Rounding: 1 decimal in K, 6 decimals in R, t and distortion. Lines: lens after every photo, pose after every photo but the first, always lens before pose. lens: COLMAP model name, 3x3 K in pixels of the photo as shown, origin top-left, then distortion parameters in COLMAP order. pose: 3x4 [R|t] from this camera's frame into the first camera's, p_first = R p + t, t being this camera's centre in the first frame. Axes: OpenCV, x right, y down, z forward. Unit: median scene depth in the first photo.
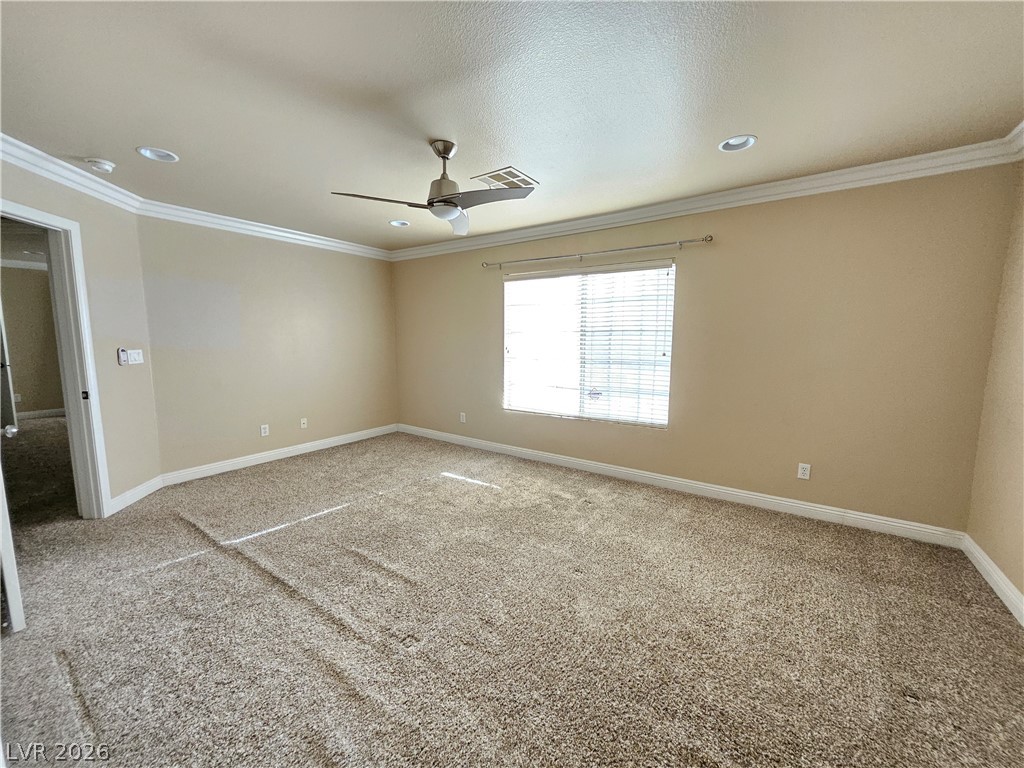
lens RADIAL K [[399.3, 0, 514.2], [0, 399.3, 377.9], [0, 0, 1]] dist [0.005314, -0.001566]
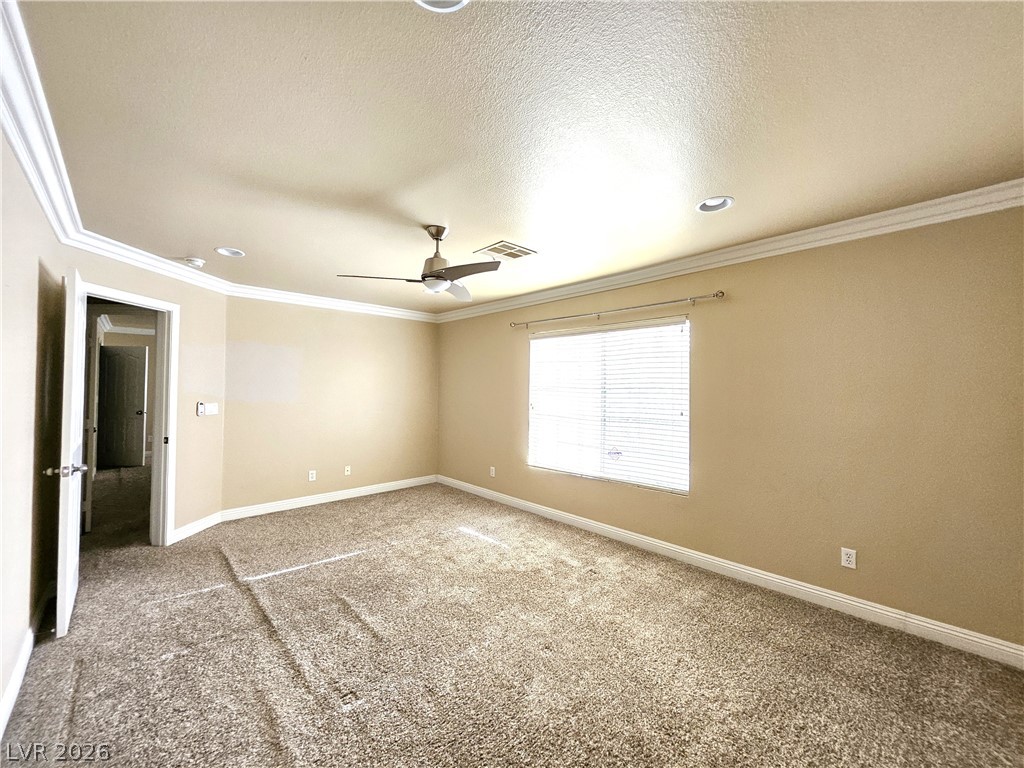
lens RADIAL K [[399.3, 0, 511.6], [0, 399.3, 377.1], [0, 0, 1]] dist [0.005314, -0.001566]
pose [[0.979345, -0.001187, -0.202194, 0.230339], [-0.025413, 0.991330, -0.128913, -0.018474], [0.200594, 0.131388, 0.970824, -0.006613]]
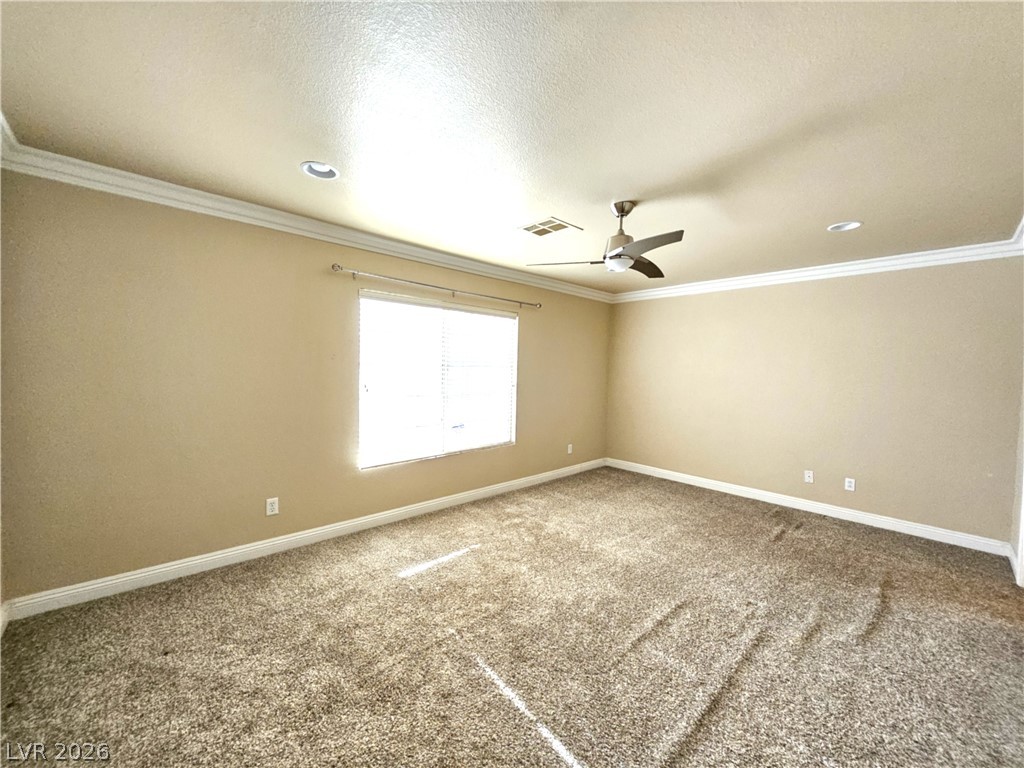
lens RADIAL K [[399.3, 0, 509.1], [0, 399.3, 379.2], [0, 0, 1]] dist [0.005314, -0.001566]
pose [[0.222133, -0.028955, 0.974586, -1.157296], [0.079727, 0.996751, 0.011442, -0.125241], [-0.971751, 0.075159, 0.223720, 0.957168]]
